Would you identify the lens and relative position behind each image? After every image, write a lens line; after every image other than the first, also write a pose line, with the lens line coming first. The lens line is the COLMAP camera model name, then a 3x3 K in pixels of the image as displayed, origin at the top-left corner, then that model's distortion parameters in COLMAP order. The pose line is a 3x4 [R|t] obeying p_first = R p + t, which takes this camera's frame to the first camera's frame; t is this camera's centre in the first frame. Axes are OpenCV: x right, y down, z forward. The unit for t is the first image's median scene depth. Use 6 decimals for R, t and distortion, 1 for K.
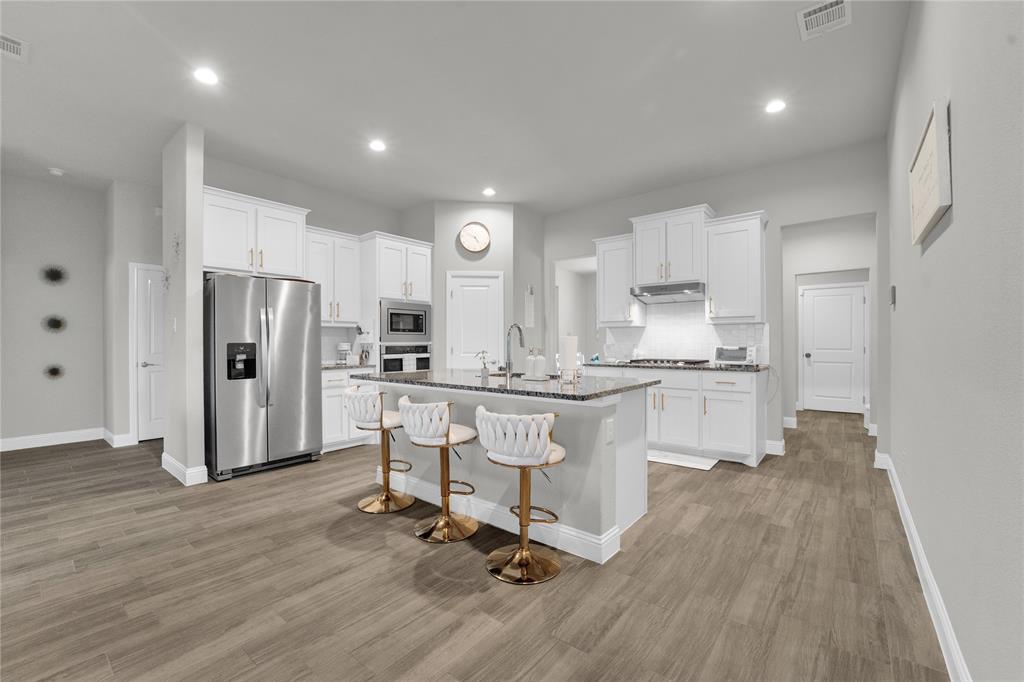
lens RADIAL K [[418.0, 0, 488.2], [0, 418.0, 340.4], [0, 0, 1]] dist [-0.014576, 0.000030]
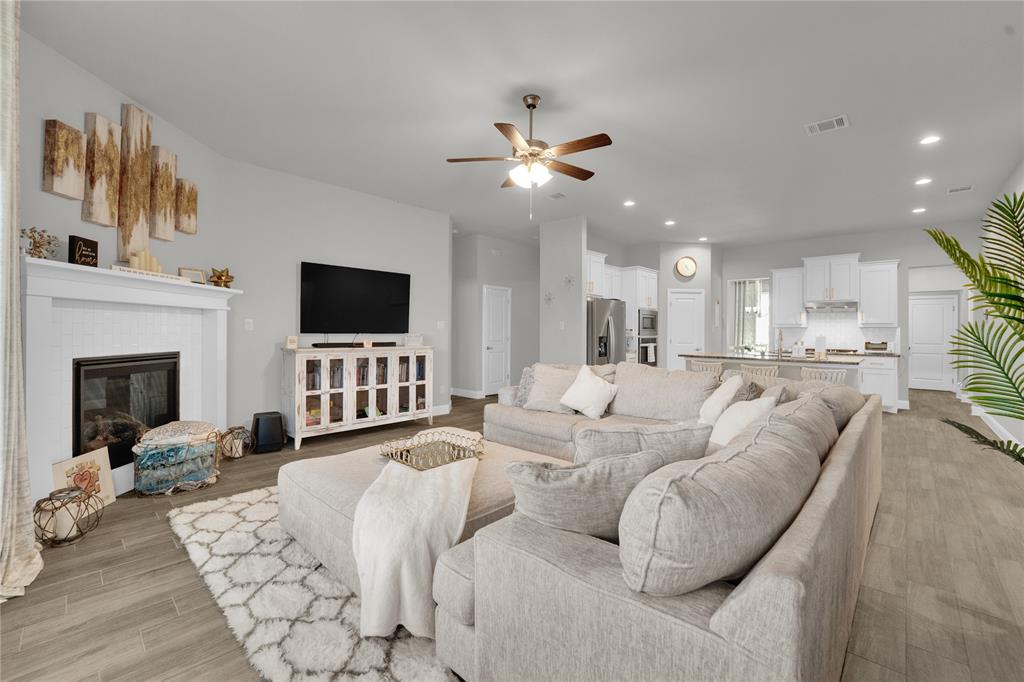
lens RADIAL K [[421.3, 0, 514.4], [0, 421.3, 331.5], [0, 0, 1]] dist [-0.000867, -0.000141]
pose [[0.998770, 0.012502, -0.047987, -0.705617], [-0.012422, 0.999921, 0.001966, -0.009987], [0.048008, -0.001367, 0.998846, -0.669202]]
